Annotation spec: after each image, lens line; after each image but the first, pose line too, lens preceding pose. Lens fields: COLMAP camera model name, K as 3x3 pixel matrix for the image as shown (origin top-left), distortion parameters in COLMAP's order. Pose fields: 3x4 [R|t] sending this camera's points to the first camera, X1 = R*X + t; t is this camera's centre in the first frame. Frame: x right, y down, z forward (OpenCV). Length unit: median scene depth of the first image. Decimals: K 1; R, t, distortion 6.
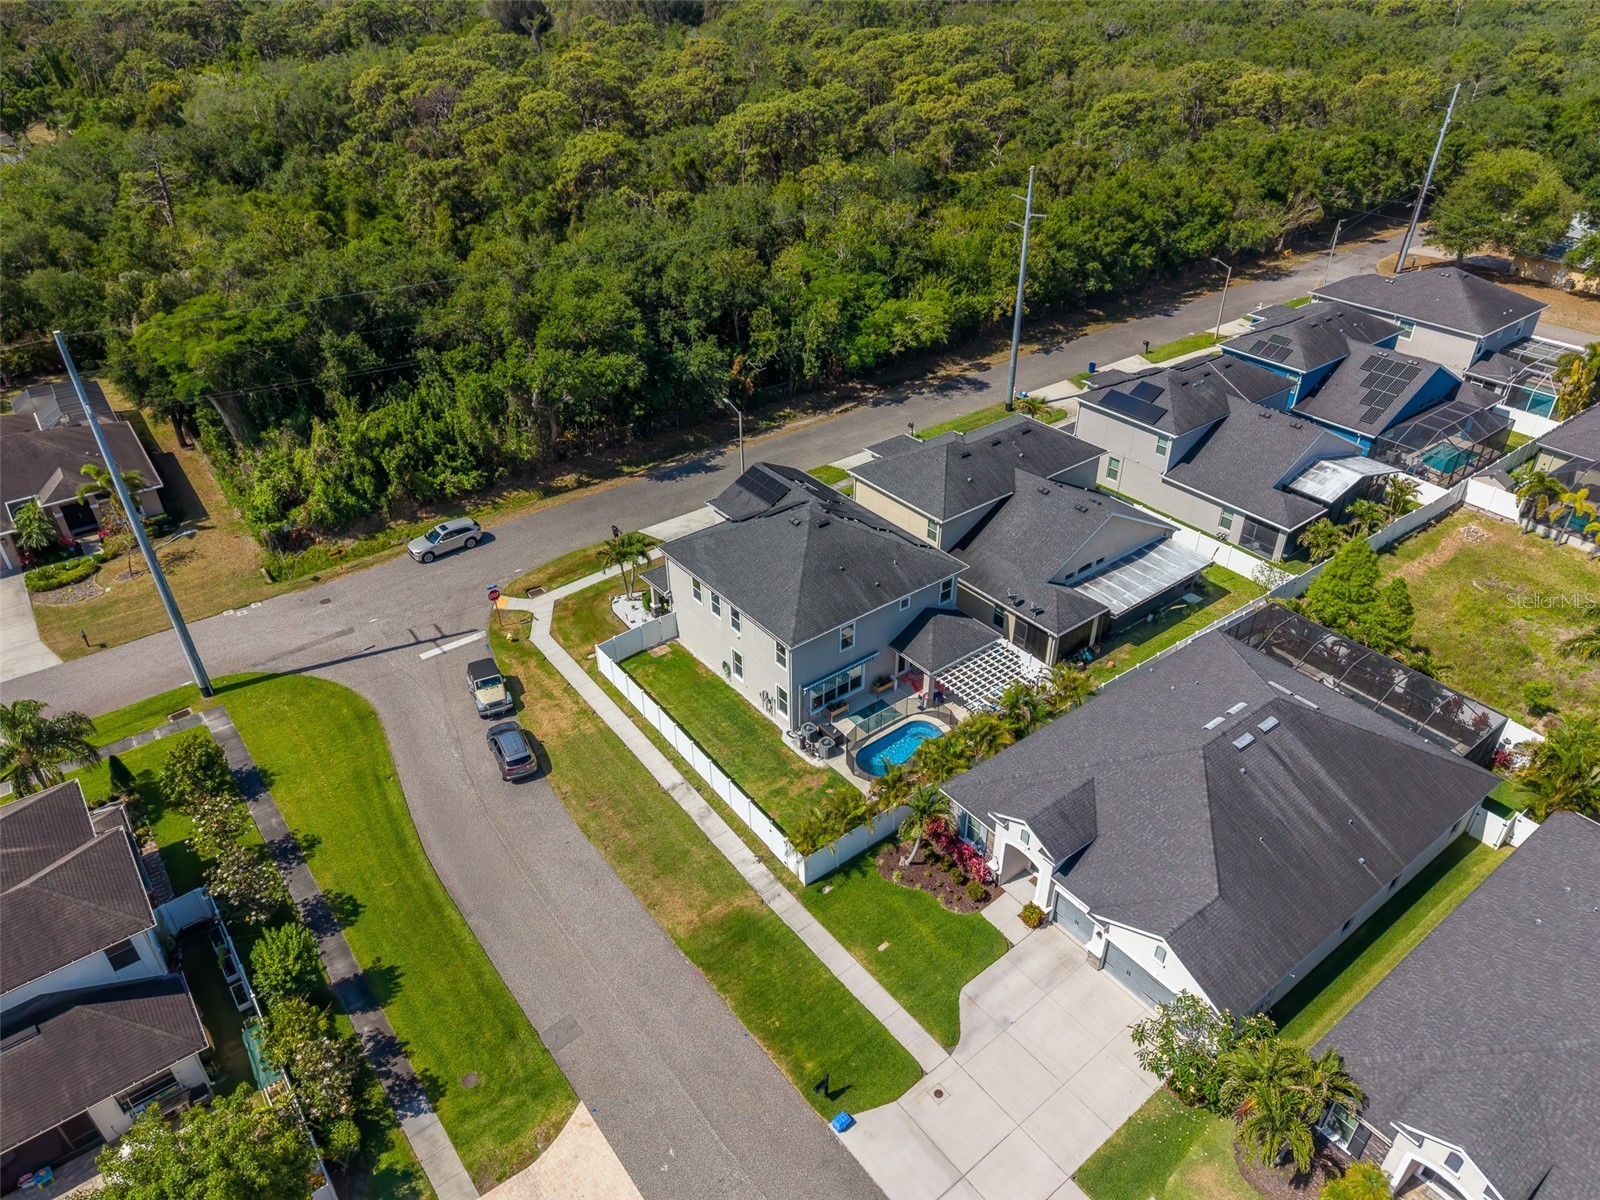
lens RADIAL K [[1070.9, 0, 800.0], [0, 1070.9, 600.0], [0, 0, 1]] dist [0.032582, -0.035582]
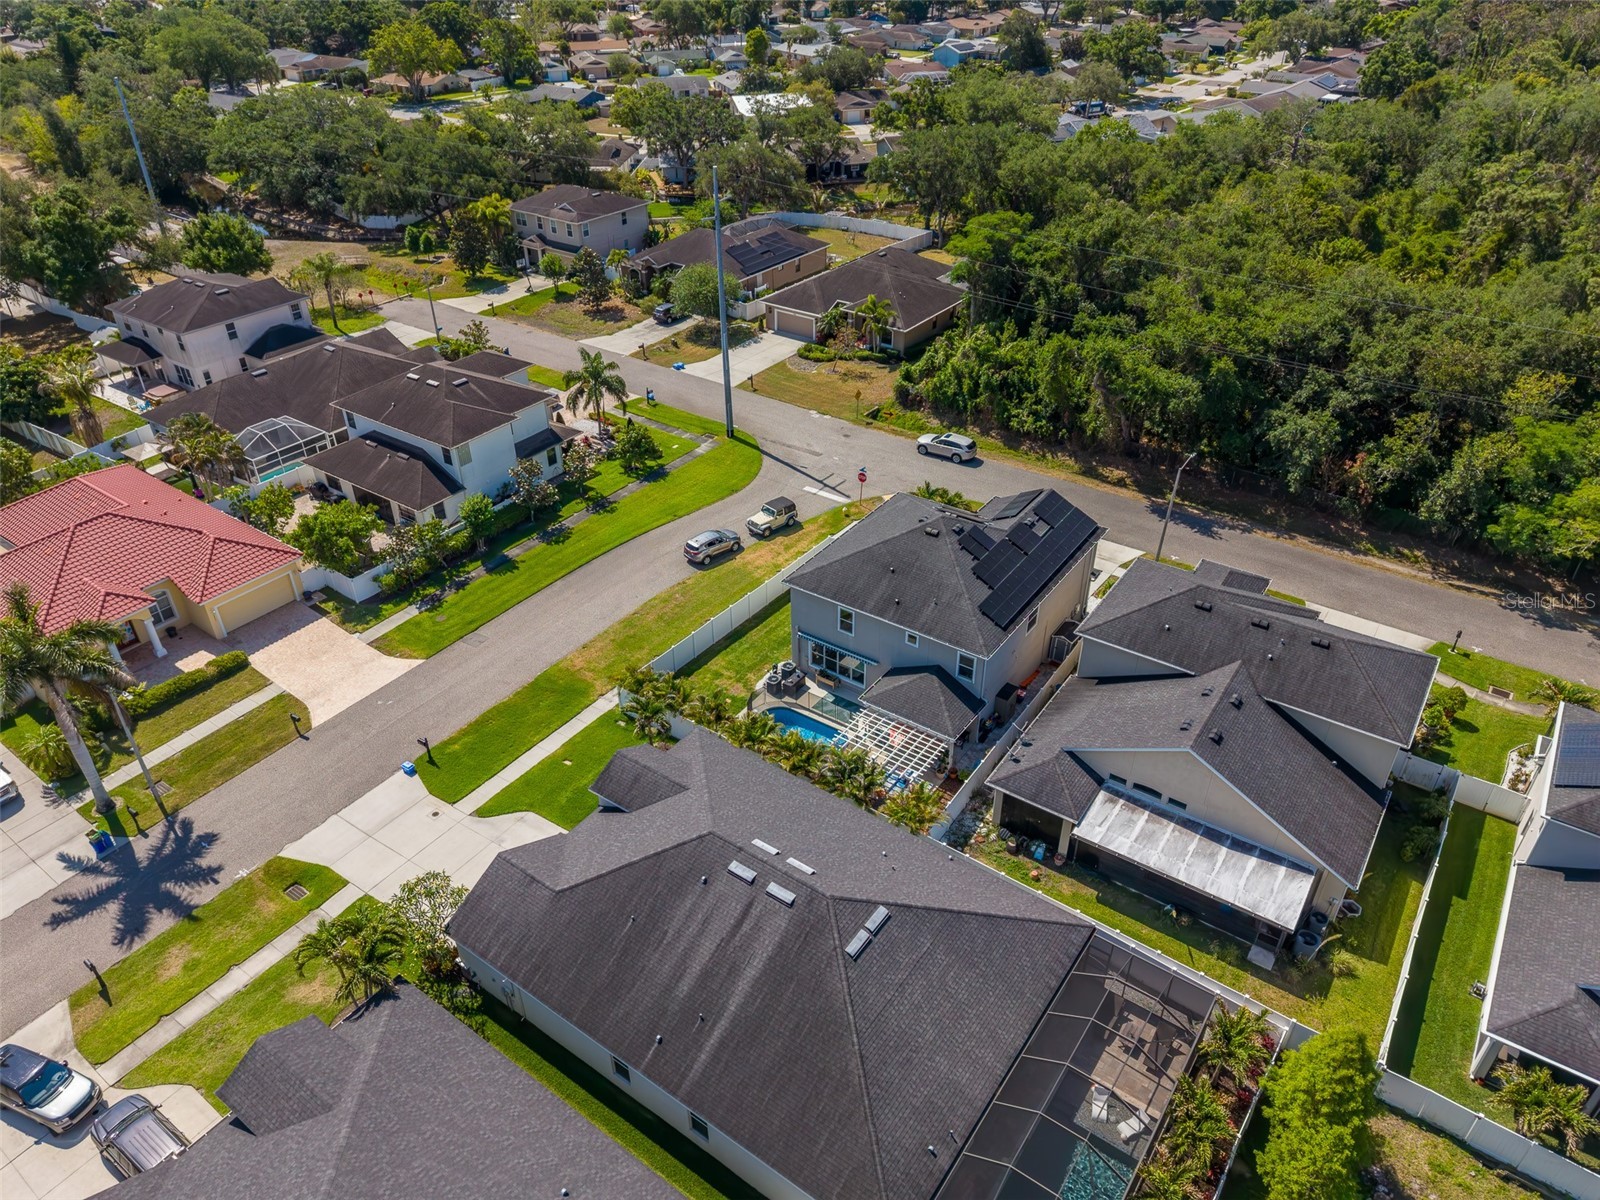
lens RADIAL K [[1070.9, 0, 800.0], [0, 1070.9, 600.0], [0, 0, 1]] dist [0.032582, -0.035582]
pose [[0.293979, 0.532646, -0.793640, 0.733264], [-0.522312, 0.784915, 0.333316, -0.263318], [0.800479, 0.316540, 0.508955, 0.380707]]
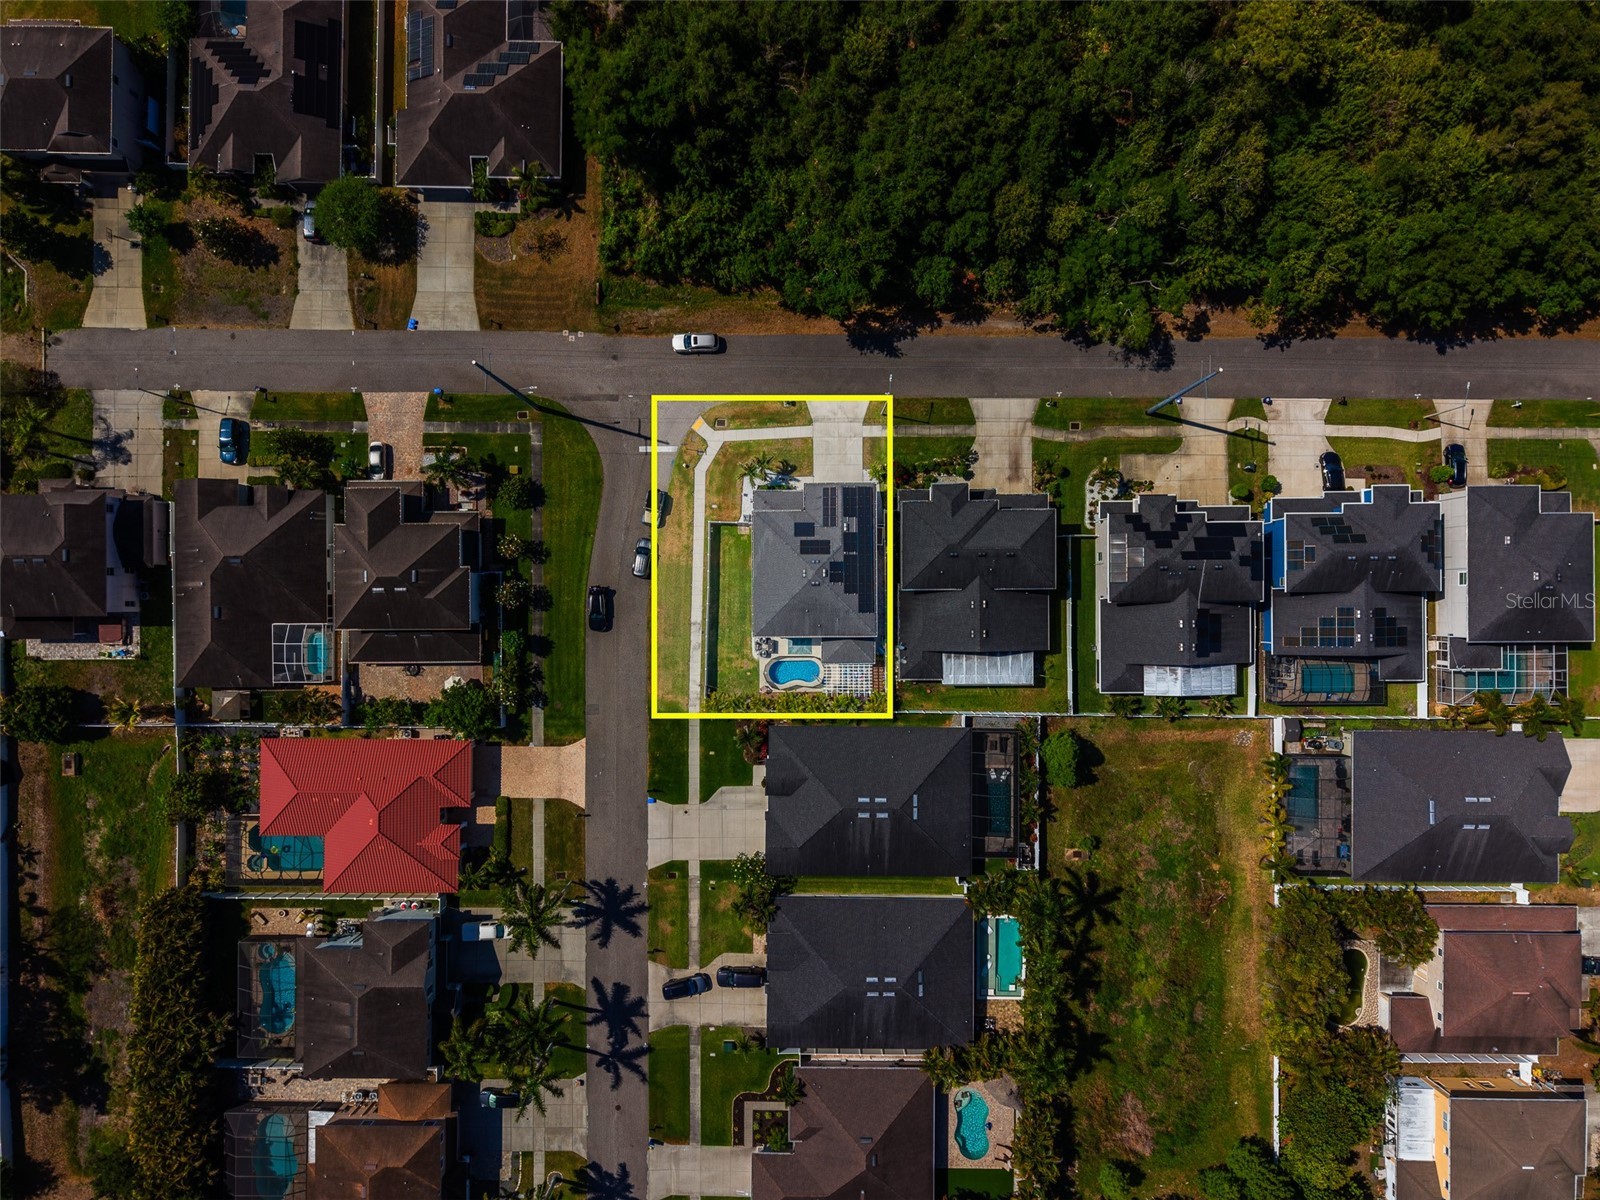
lens RADIAL K [[1103.0, 0, 800.0], [0, 1103.0, 600.0], [0, 0, 1]] dist [0.106899, -0.194544]
pose [[0.793219, 0.608935, 0.001432, 0.014040], [-0.335380, 0.434911, 0.835687, -1.472242], [0.508256, -0.663363, 0.549205, -0.053255]]
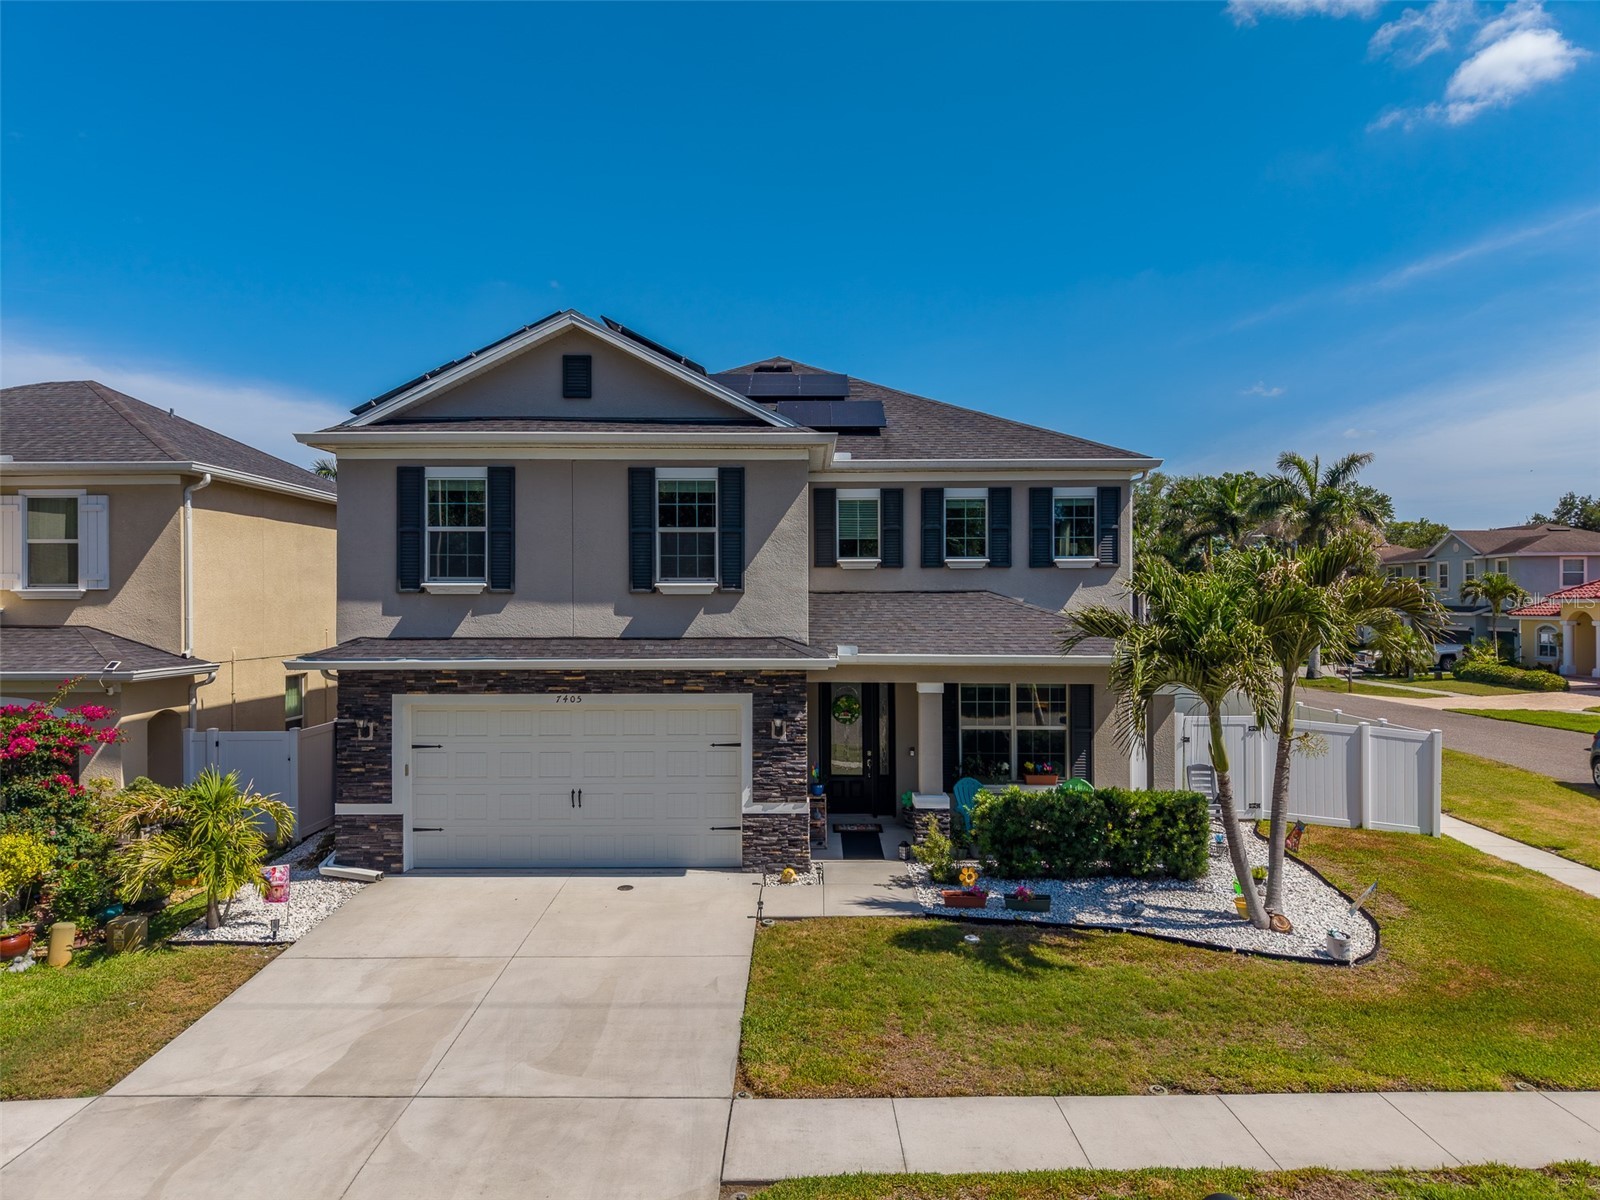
lens RADIAL K [[1070.9, 0, 800.0], [0, 1070.9, 600.0], [0, 0, 1]] dist [0.032582, -0.035582]
pose [[-0.778242, 0.020054, 0.627644, -0.228464], [0.353142, 0.840447, 0.411023, -0.161355], [-0.519259, 0.541523, -0.661153, 1.205314]]
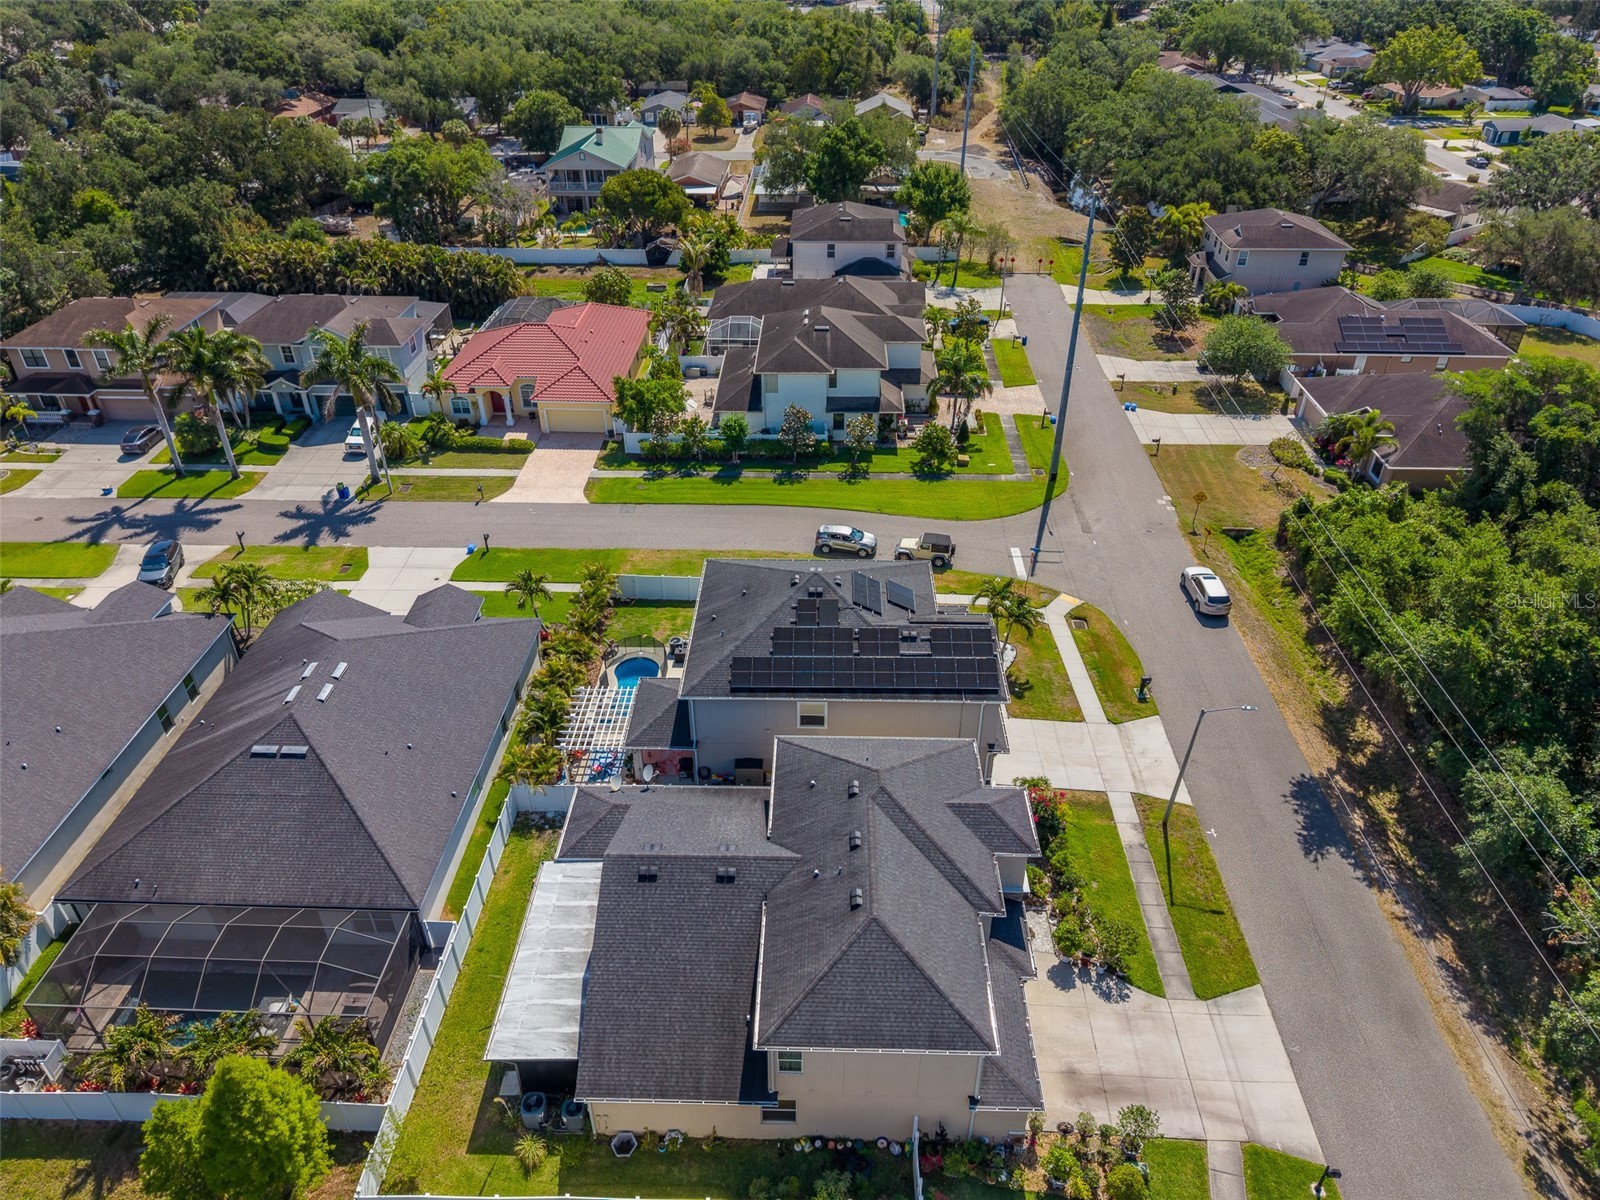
lens RADIAL K [[1070.9, 0, 800.0], [0, 1070.9, 600.0], [0, 0, 1]] dist [0.032582, -0.035582]
pose [[-0.633906, 0.435998, -0.638803, 0.561721], [-0.418601, 0.501106, 0.757408, -0.697888], [0.650336, 0.747529, -0.135145, 1.039906]]
